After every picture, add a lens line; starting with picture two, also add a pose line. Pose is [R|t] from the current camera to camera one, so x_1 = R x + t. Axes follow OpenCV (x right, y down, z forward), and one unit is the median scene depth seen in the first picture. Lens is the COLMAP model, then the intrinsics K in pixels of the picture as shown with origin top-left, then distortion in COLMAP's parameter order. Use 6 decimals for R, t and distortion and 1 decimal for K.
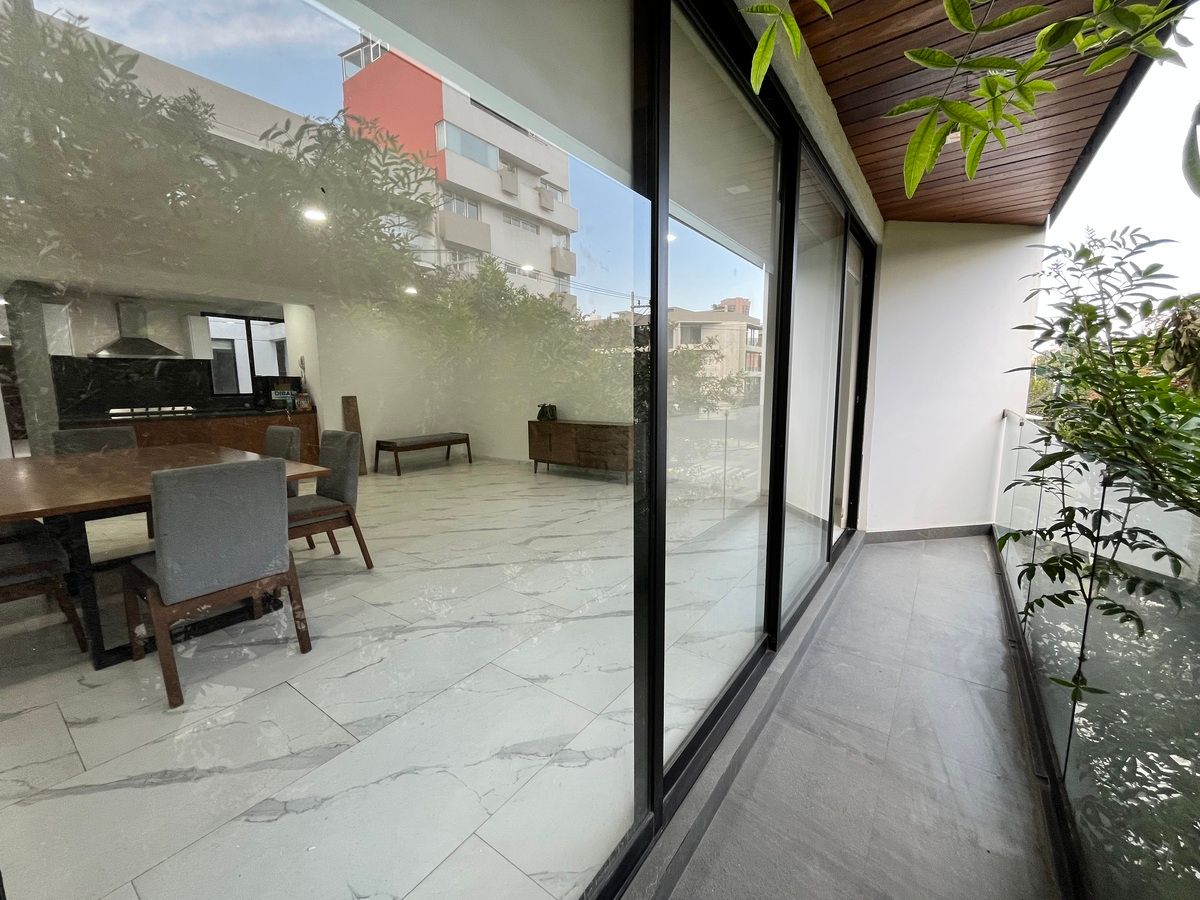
lens RADIAL K [[487.8, 0, 598.4], [0, 487.8, 449.6], [0, 0, 1]] dist [-0.002257, -0.000271]
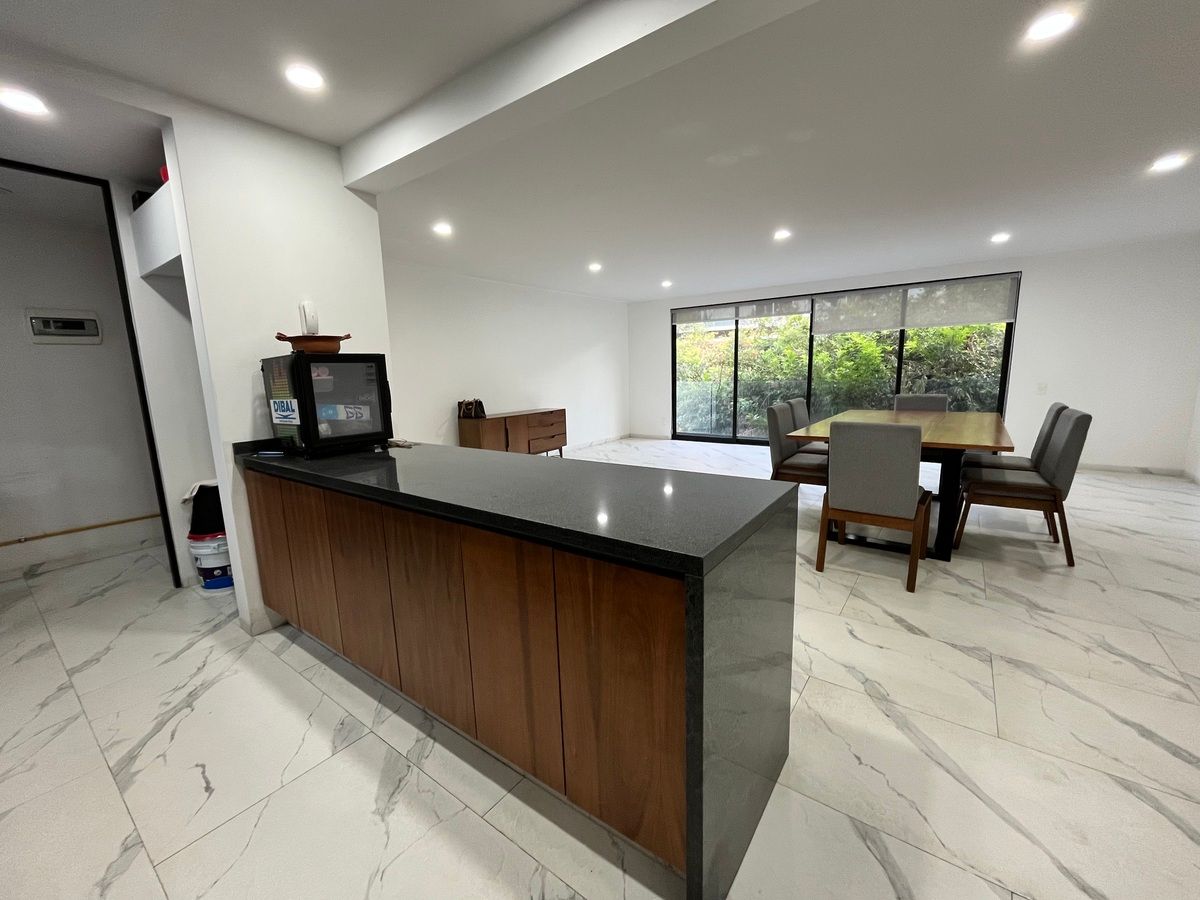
lens RADIAL K [[487.8, 0, 598.4], [0, 487.8, 450.4], [0, 0, 1]] dist [-0.002257, -0.000271]
pose [[0.011777, -0.153701, 0.988047, -1.539589], [0.162328, 0.975302, 0.149784, -0.156070], [-0.986667, 0.158623, 0.036436, 1.200892]]
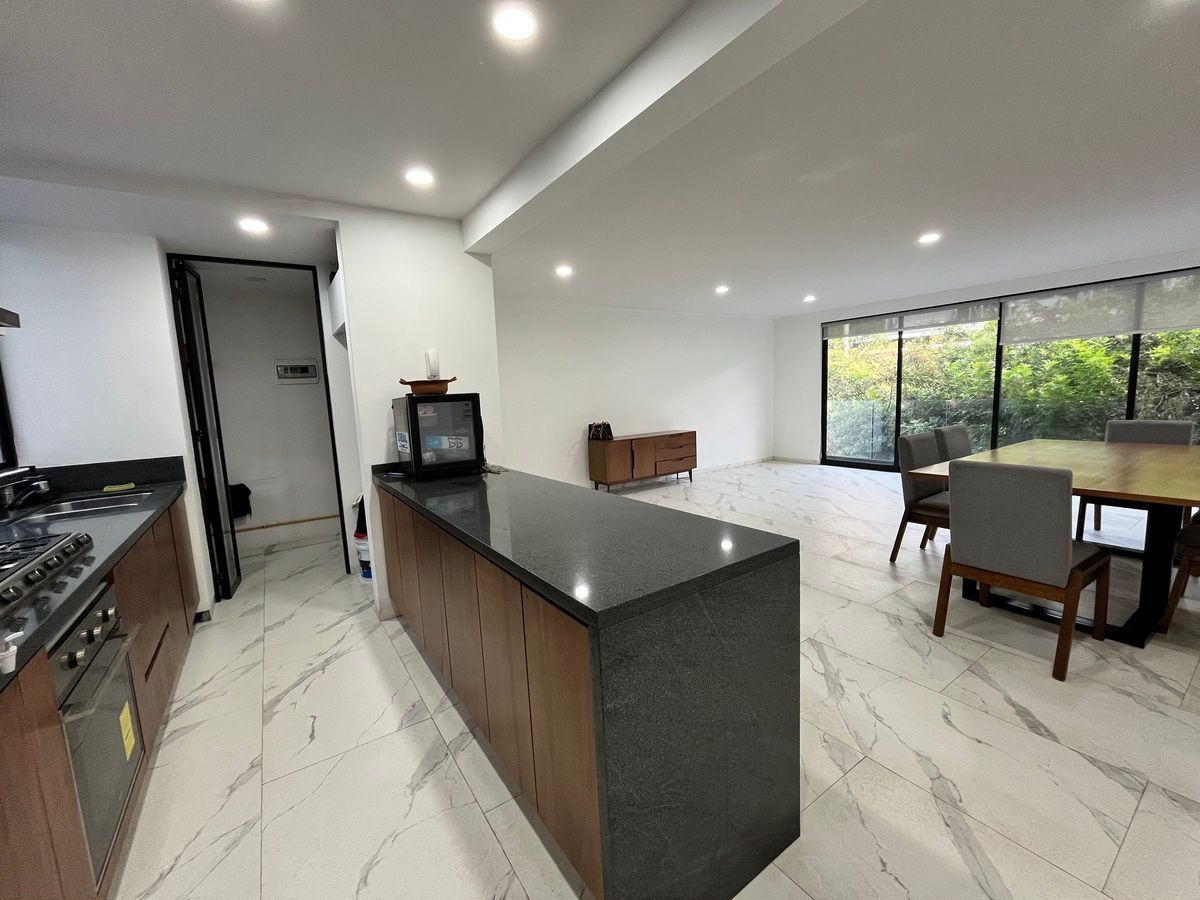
lens RADIAL K [[487.8, 0, 597.7], [0, 487.8, 451.3], [0, 0, 1]] dist [-0.002257, -0.000271]
pose [[0.341131, -0.120254, 0.932292, -1.537124], [0.168333, 0.983567, 0.065274, -0.159290], [-0.924821, 0.134668, 0.355768, 1.082616]]
